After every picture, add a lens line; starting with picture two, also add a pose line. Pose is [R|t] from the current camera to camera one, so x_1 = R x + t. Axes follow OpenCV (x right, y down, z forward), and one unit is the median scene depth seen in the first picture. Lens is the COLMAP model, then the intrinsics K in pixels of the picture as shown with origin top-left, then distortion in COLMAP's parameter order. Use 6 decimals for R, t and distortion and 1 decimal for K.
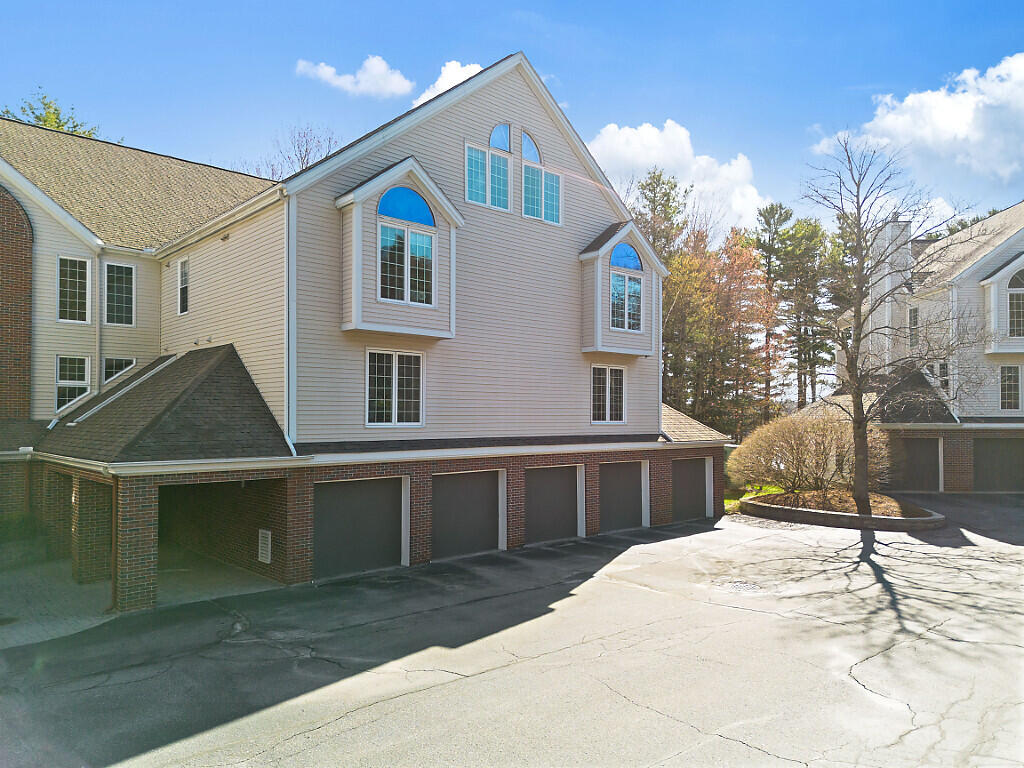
lens RADIAL K [[753.2, 0, 481.7], [0, 753.2, 384.4], [0, 0, 1]] dist [0.021612, -0.006336]
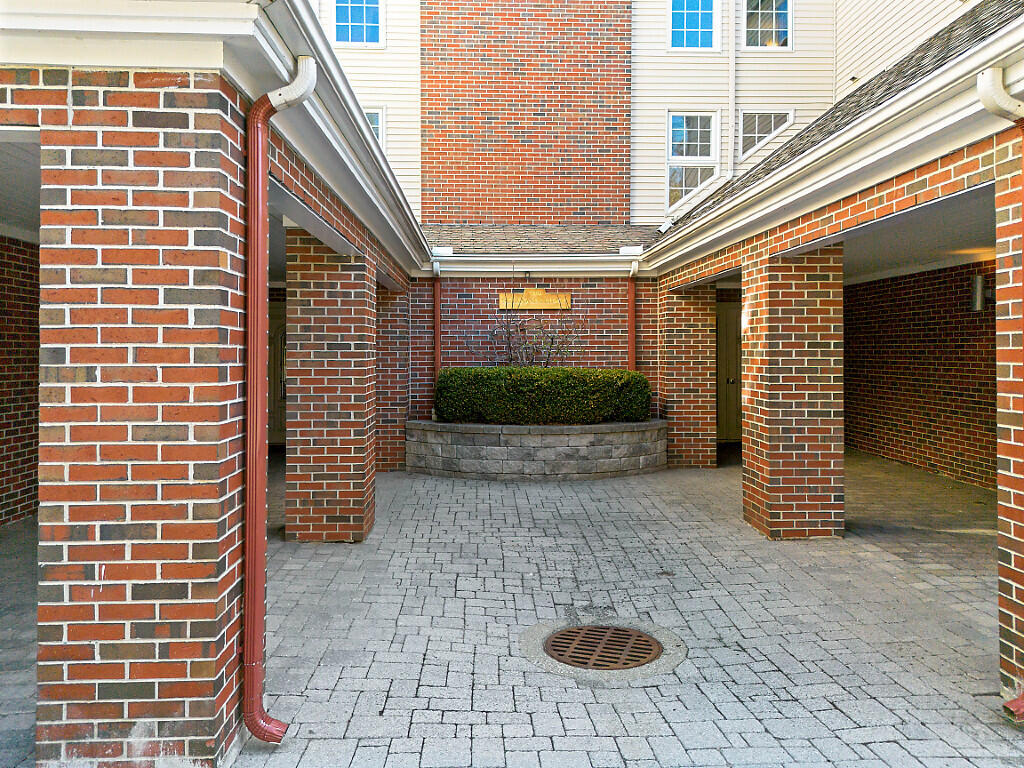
lens RADIAL K [[753.2, 0, 481.7], [0, 753.2, 384.4], [0, 0, 1]] dist [0.021612, -0.006336]
pose [[0.752912, 0.030065, -0.657435, -1.231556], [0.033041, 0.995969, 0.083386, 0.539481], [0.657292, -0.084505, 0.748884, 1.978320]]
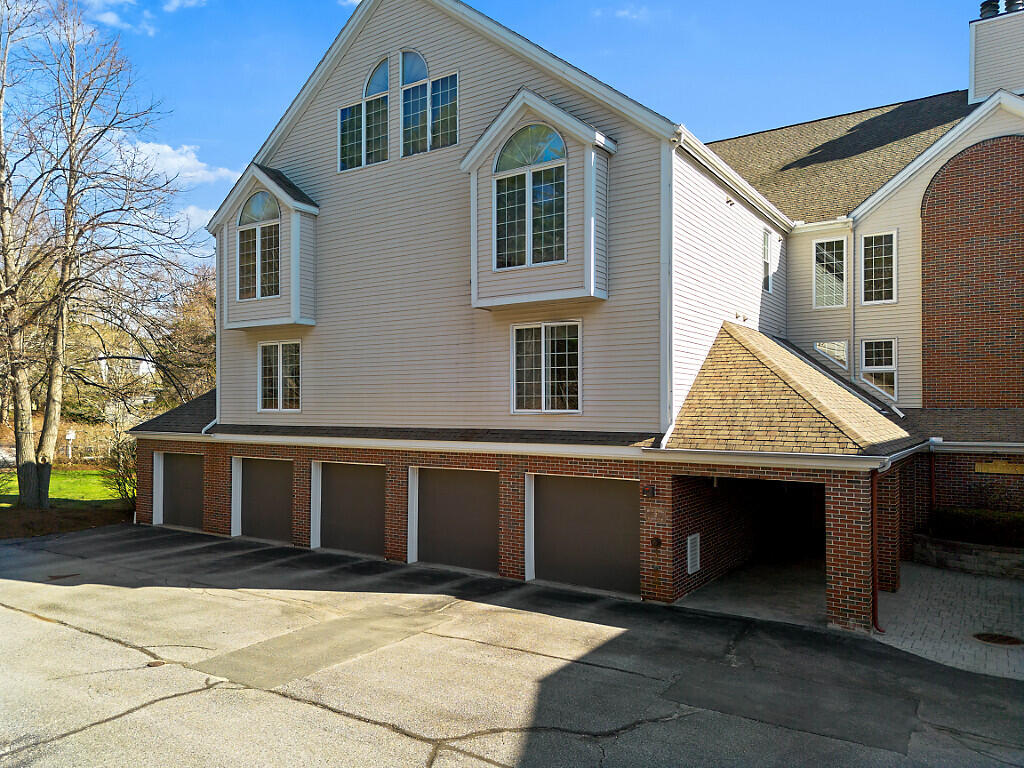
lens RADIAL K [[753.2, 0, 481.7], [0, 753.2, 384.4], [0, 0, 1]] dist [0.021612, -0.006336]
pose [[0.243781, -0.022147, -0.969577, 0.404216], [0.043697, 0.998975, -0.011832, 0.016965], [0.968845, -0.039483, 0.244498, 0.411565]]
